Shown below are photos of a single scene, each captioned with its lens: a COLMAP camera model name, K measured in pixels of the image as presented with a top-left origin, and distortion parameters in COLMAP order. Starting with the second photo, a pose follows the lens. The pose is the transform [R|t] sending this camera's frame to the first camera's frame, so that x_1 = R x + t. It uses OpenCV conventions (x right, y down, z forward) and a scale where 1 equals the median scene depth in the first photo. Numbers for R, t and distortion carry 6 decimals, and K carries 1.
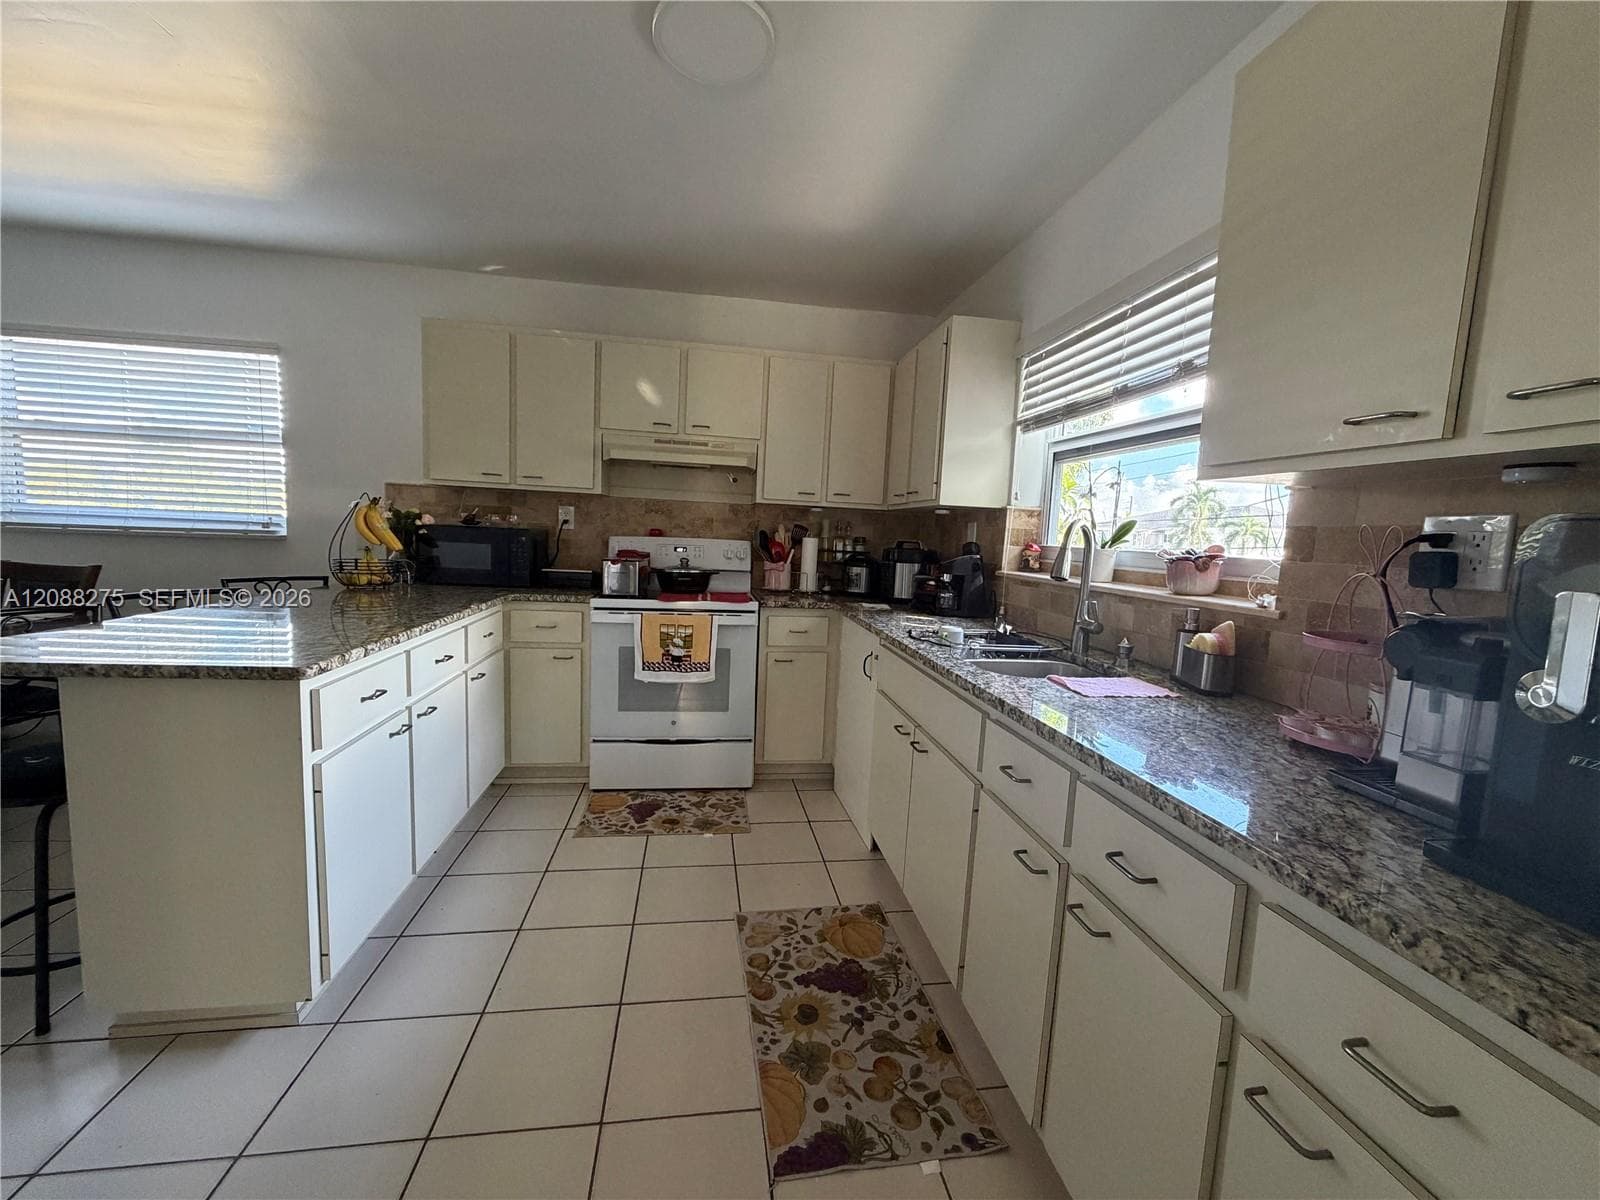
lens RADIAL K [[635.4, 0, 793.4], [0, 635.4, 604.5], [0, 0, 1]] dist [0.003523, -0.001746]
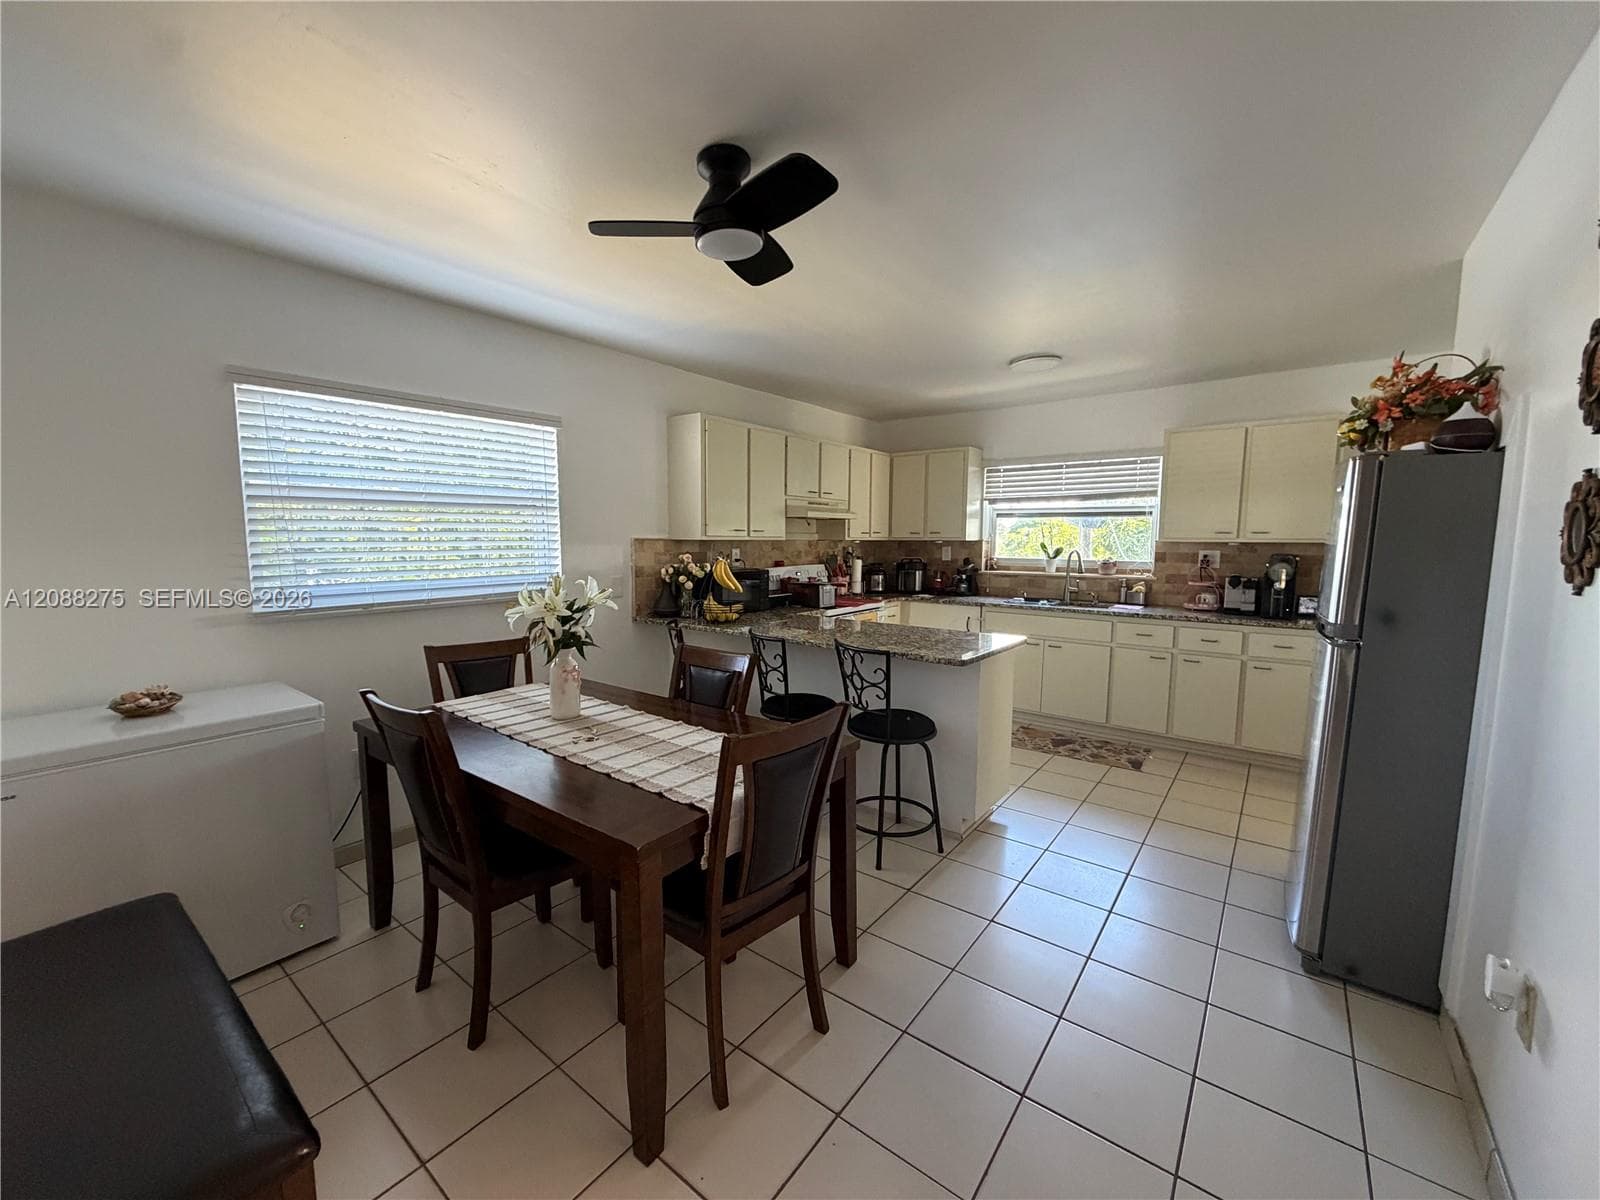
lens RADIAL K [[635.4, 0, 791.7], [0, 635.4, 604.9], [0, 0, 1]] dist [0.003523, -0.001746]
pose [[0.719020, -0.117701, 0.684950, -1.548923], [0.107459, 0.992531, 0.057751, -0.130704], [-0.686631, 0.032080, 0.726298, -0.059801]]
